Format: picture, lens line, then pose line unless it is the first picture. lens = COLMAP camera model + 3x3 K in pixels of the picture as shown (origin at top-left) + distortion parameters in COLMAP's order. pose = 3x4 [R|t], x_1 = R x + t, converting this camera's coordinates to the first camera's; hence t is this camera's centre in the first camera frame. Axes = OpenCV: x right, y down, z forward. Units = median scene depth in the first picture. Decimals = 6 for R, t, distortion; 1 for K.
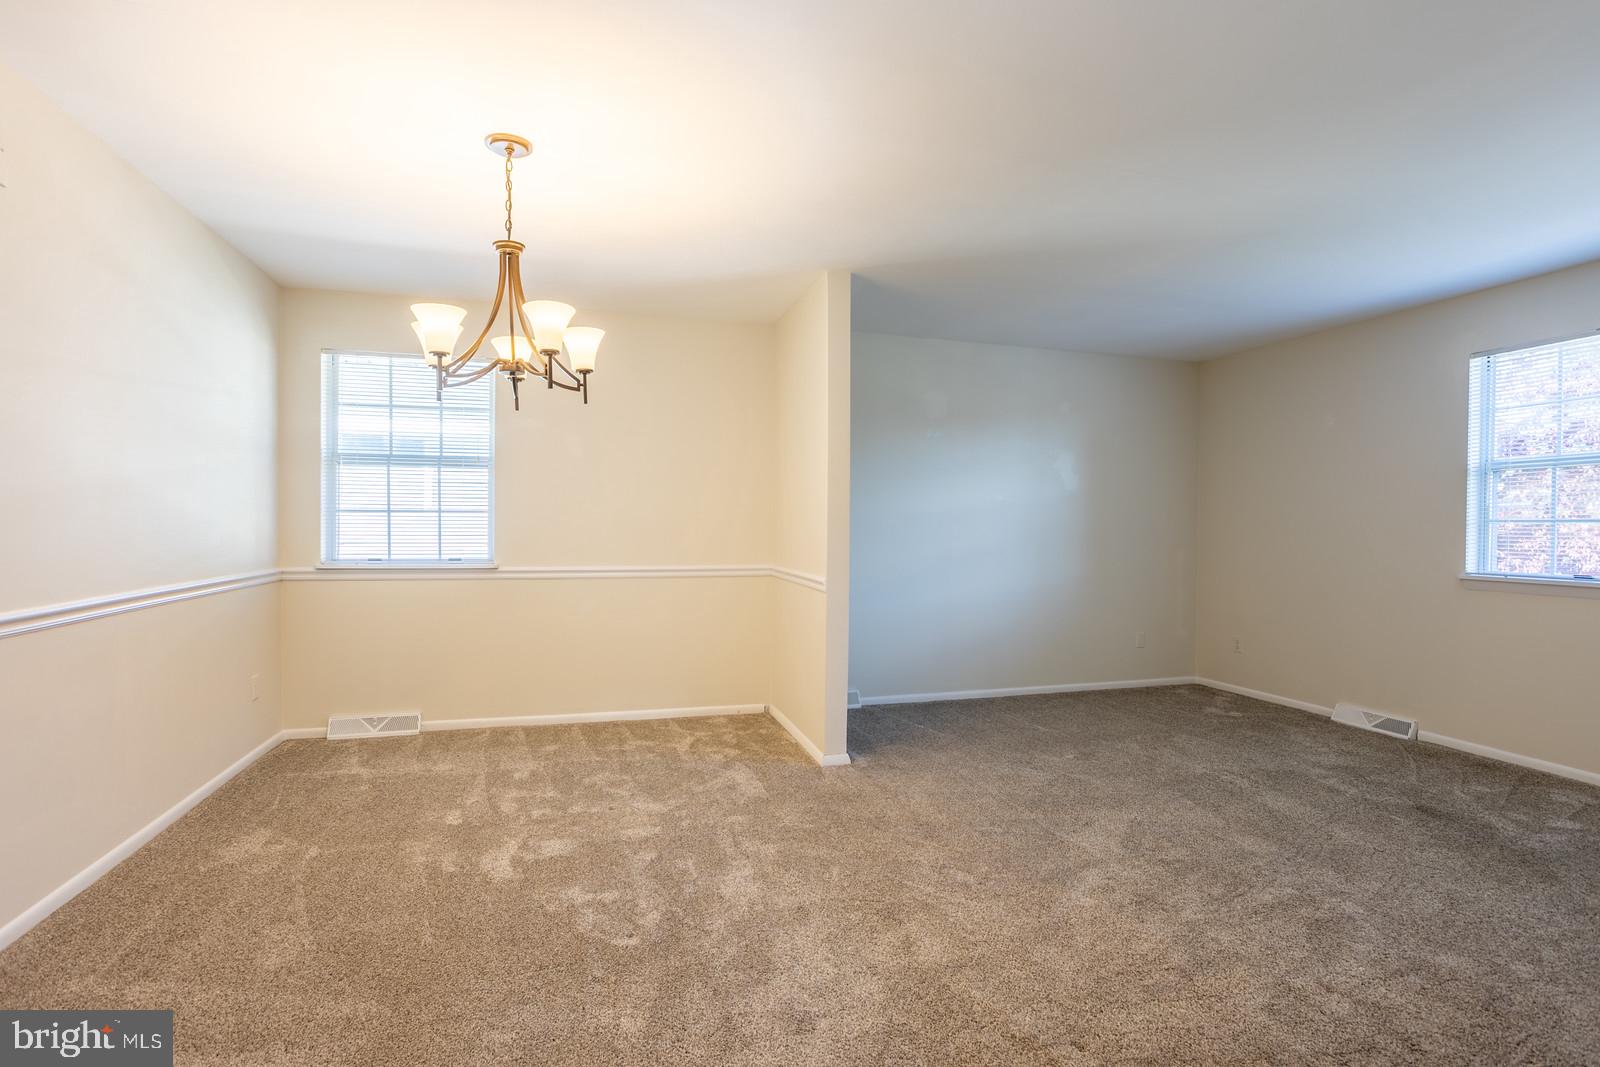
lens RADIAL K [[779.5, 0, 801.7], [0, 779.5, 540.4], [0, 0, 1]] dist [-0.040417, 0.031927]
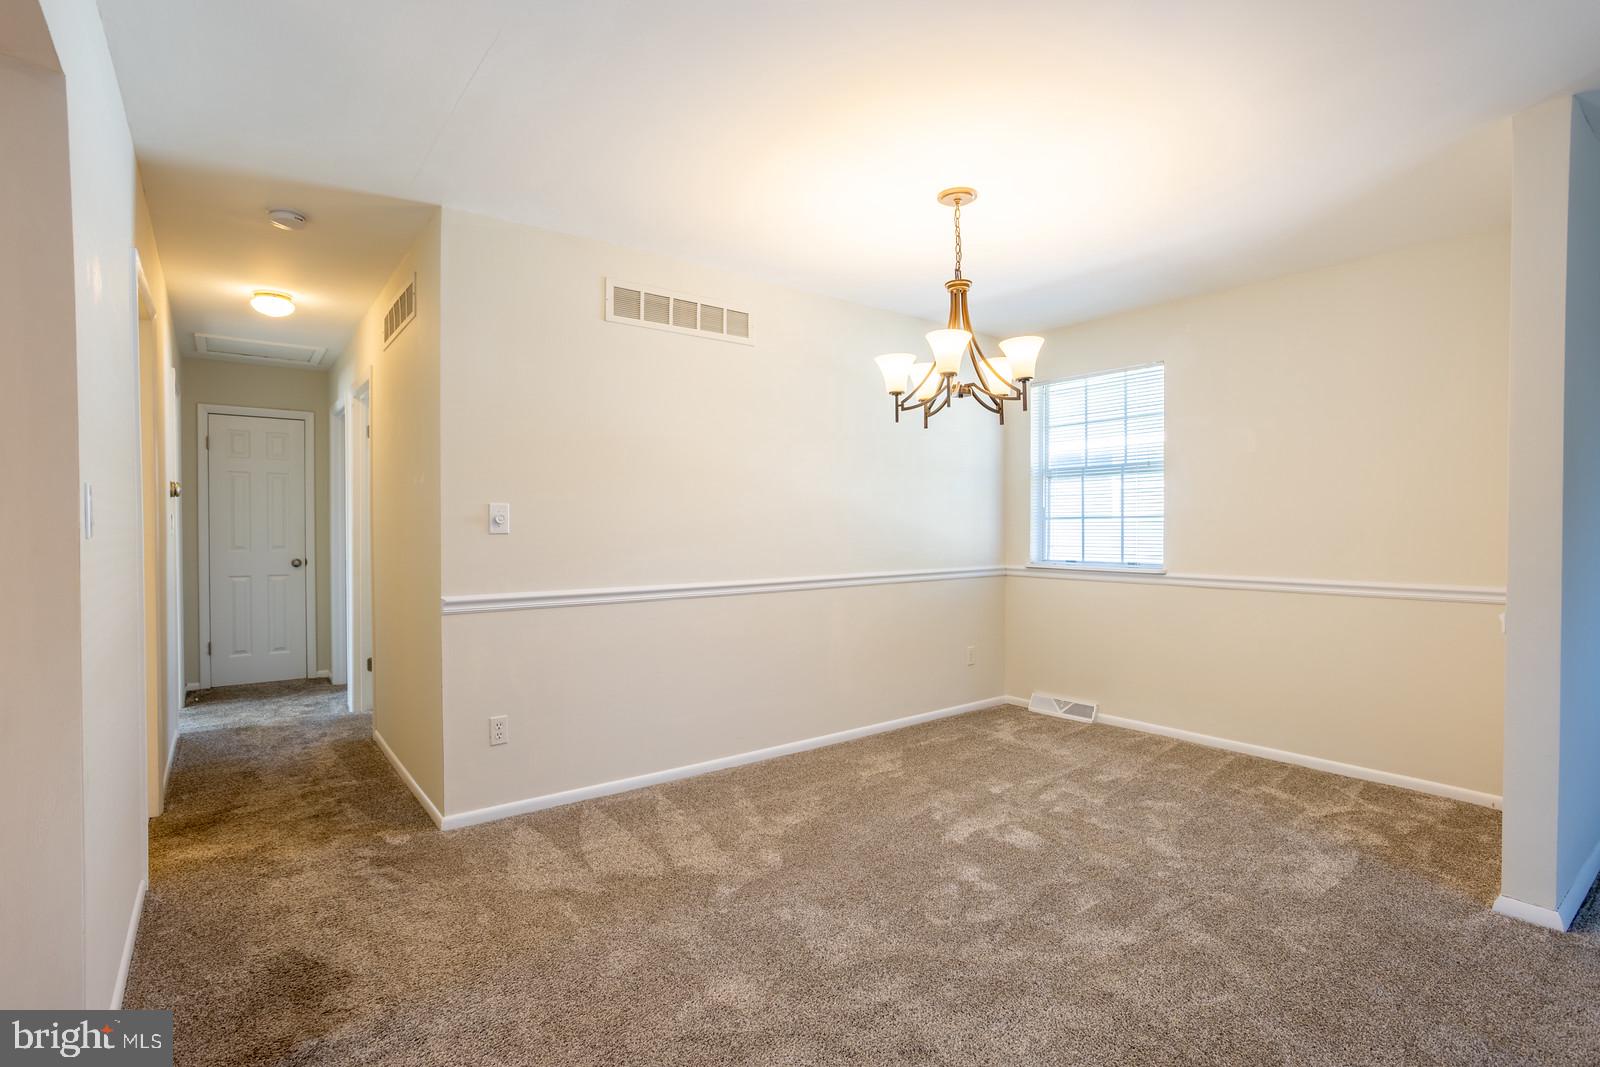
lens RADIAL K [[779.5, 0, 801.7], [0, 779.5, 540.4], [0, 0, 1]] dist [-0.040417, 0.031927]
pose [[0.356292, 0.003264, -0.934369, 0.387896], [-0.010167, 0.999948, -0.000384, -0.001107], [0.934319, 0.009637, 0.356307, 0.242380]]
